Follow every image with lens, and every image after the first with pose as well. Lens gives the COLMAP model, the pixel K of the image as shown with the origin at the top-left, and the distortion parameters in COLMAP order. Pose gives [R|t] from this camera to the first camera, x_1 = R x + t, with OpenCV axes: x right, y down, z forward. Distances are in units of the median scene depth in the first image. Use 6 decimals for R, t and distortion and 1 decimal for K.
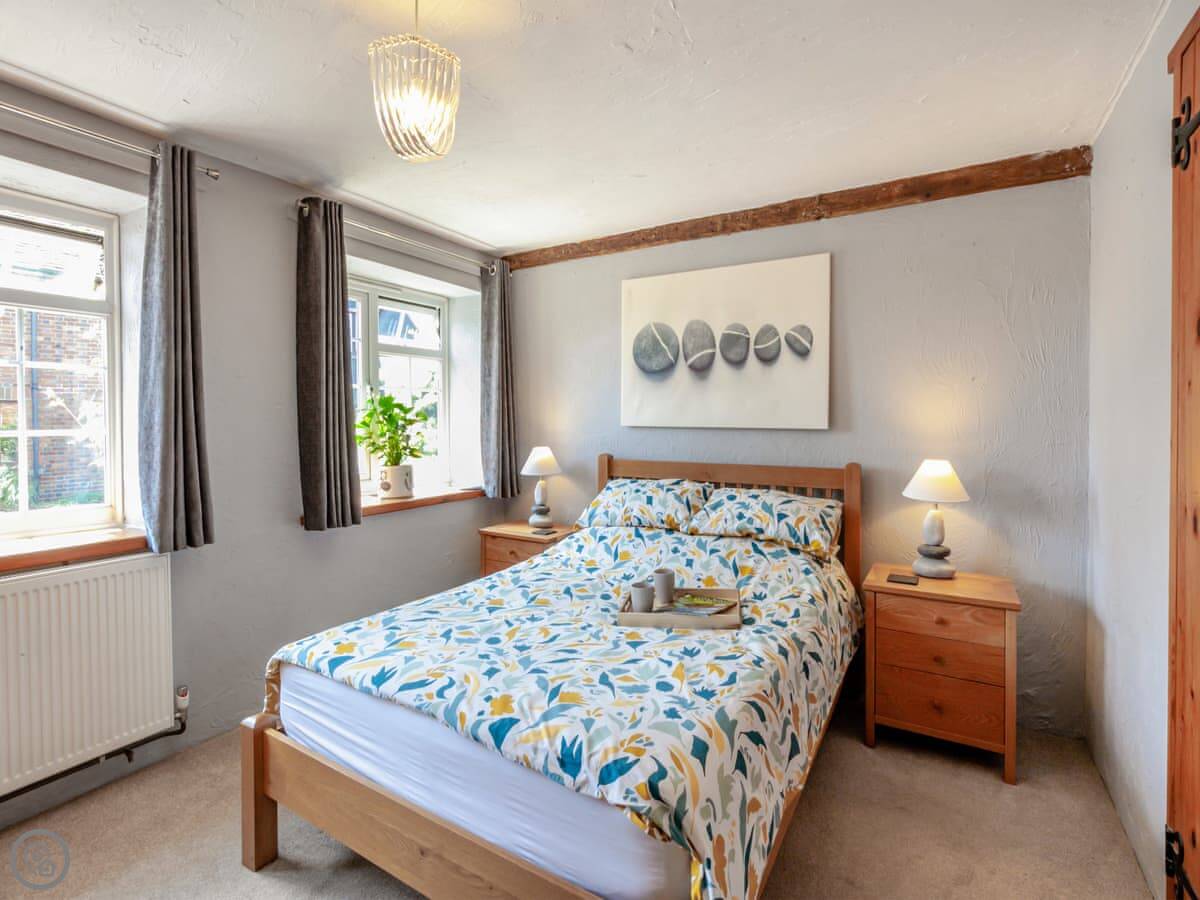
lens RADIAL K [[555.1, 0, 605.8], [0, 555.1, 448.4], [0, 0, 1]] dist [-0.023303, 0.000206]
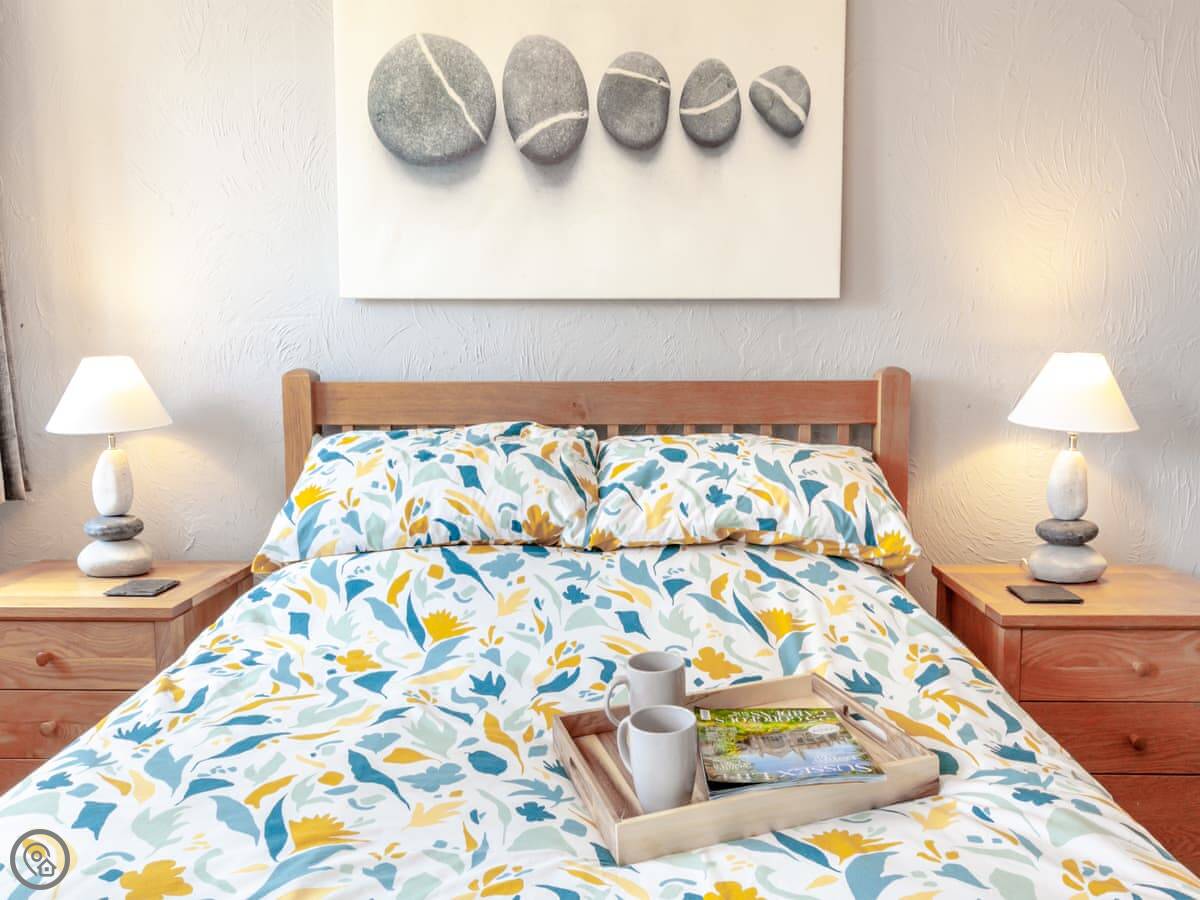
lens RADIAL K [[949.1, 0, 635.0], [0, 949.1, 453.3], [0, 0, 1]] dist [0.001524, -0.001048]
pose [[0.872881, -0.060295, 0.484193, -0.150328], [0.029231, 0.997015, 0.071459, 0.033457], [-0.487057, -0.048222, 0.872038, 0.367279]]
